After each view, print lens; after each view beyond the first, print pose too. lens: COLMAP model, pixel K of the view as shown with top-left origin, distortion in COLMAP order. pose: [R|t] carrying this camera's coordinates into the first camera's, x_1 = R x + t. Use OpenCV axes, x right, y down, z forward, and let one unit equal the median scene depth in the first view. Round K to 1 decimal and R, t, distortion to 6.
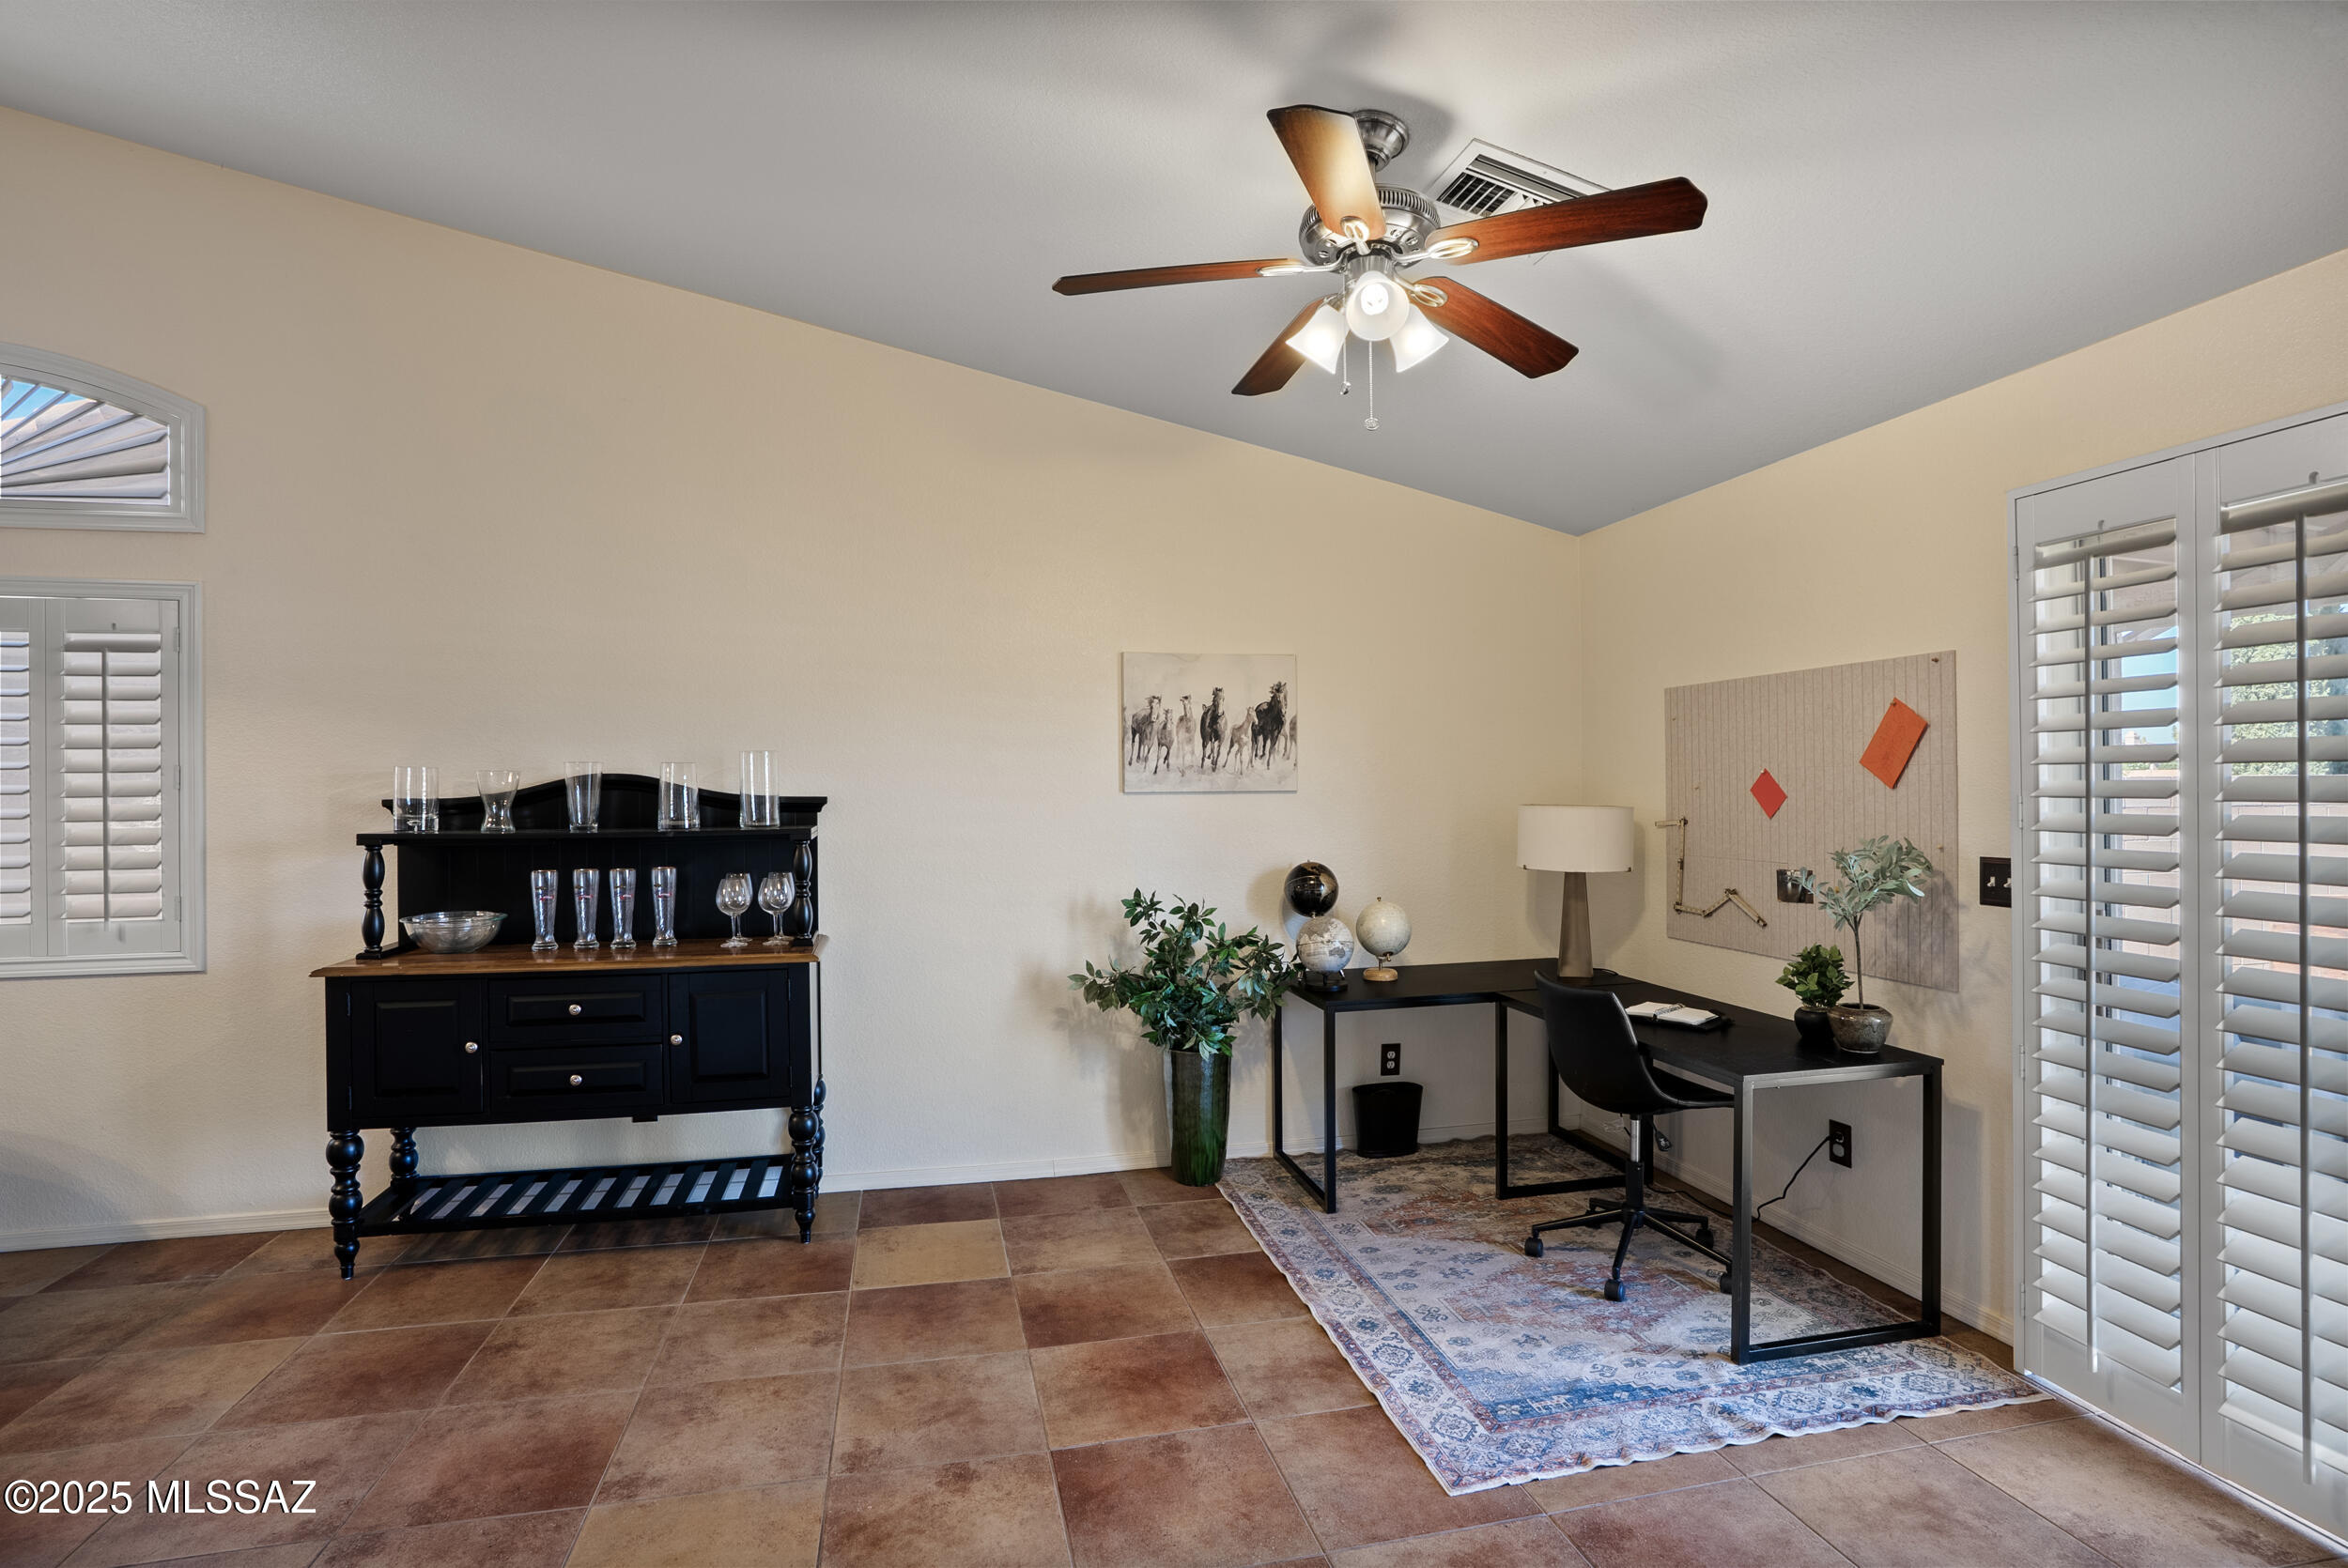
lens RADIAL K [[1154.6, 0, 1176.3], [0, 1154.6, 783.7], [0, 0, 1]] dist [0.004510, 0.004571]
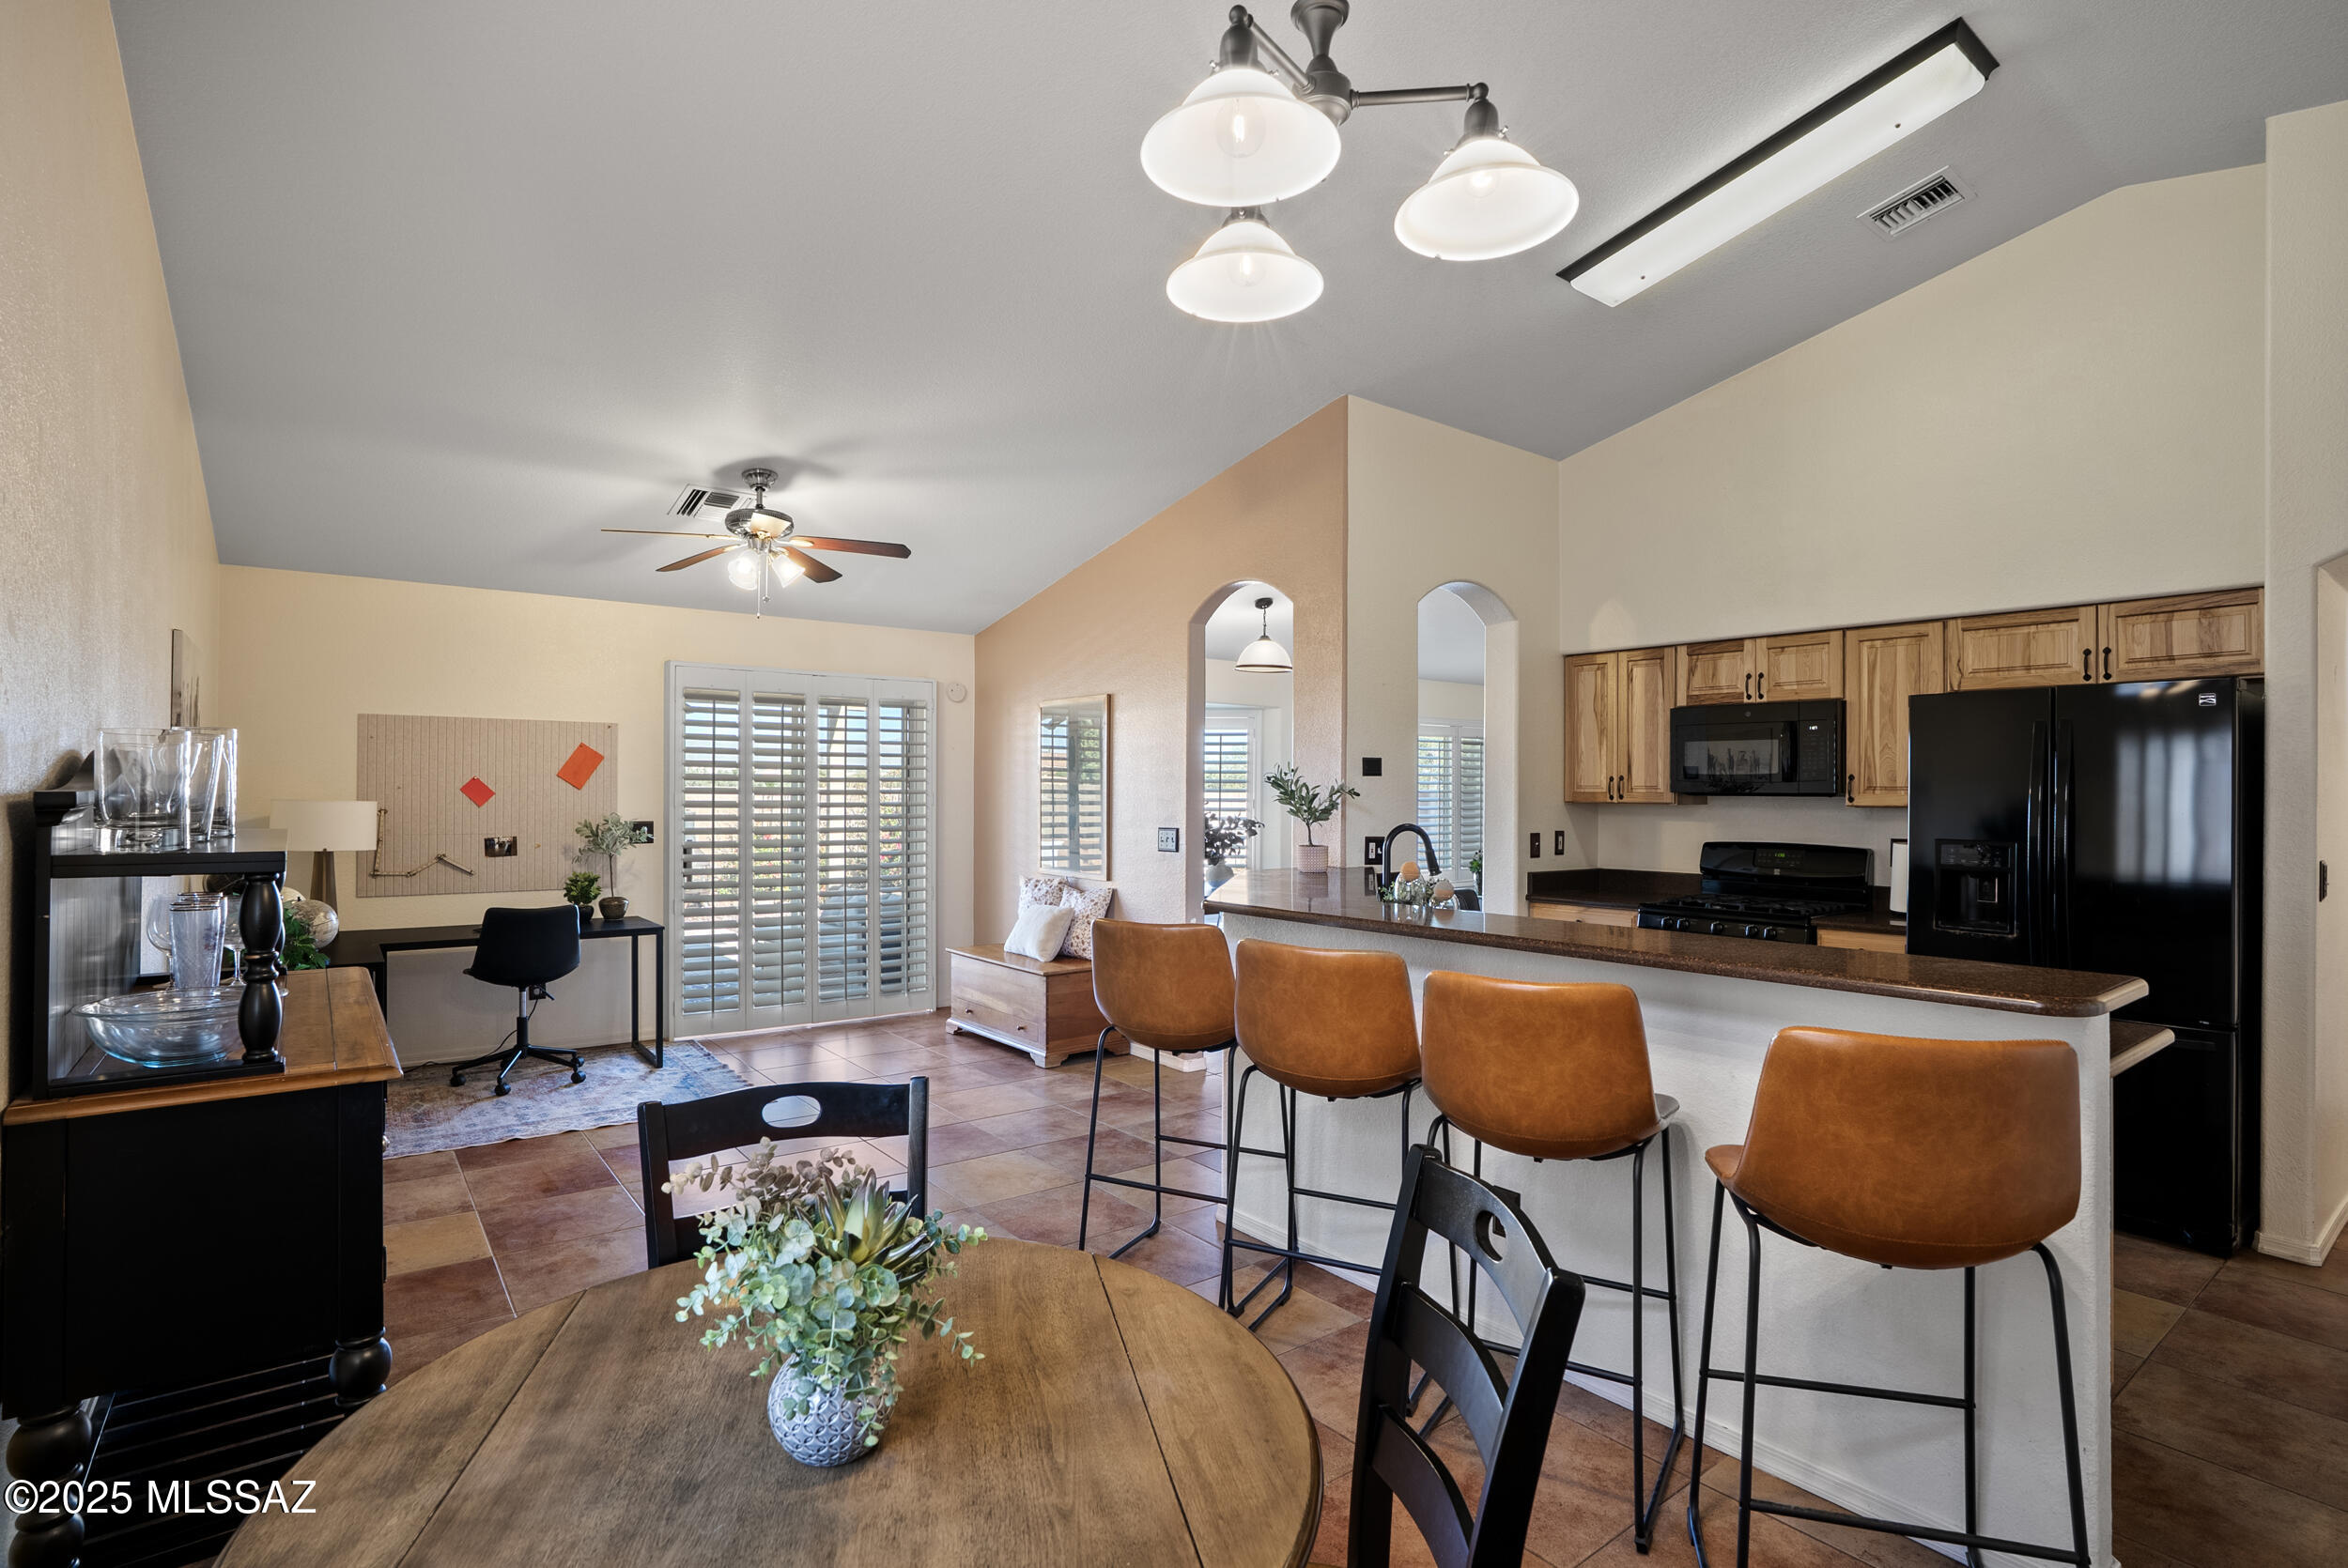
lens RADIAL K [[1154.6, 0, 1214.1], [0, 1154.6, 785.4], [0, 0, 1]] dist [0.004510, 0.004571]
pose [[-0.452914, 0.011050, 0.891486, -1.522401], [-0.001917, 0.999909, -0.013368, 0.020877], [-0.891552, -0.007763, -0.452851, 0.885544]]
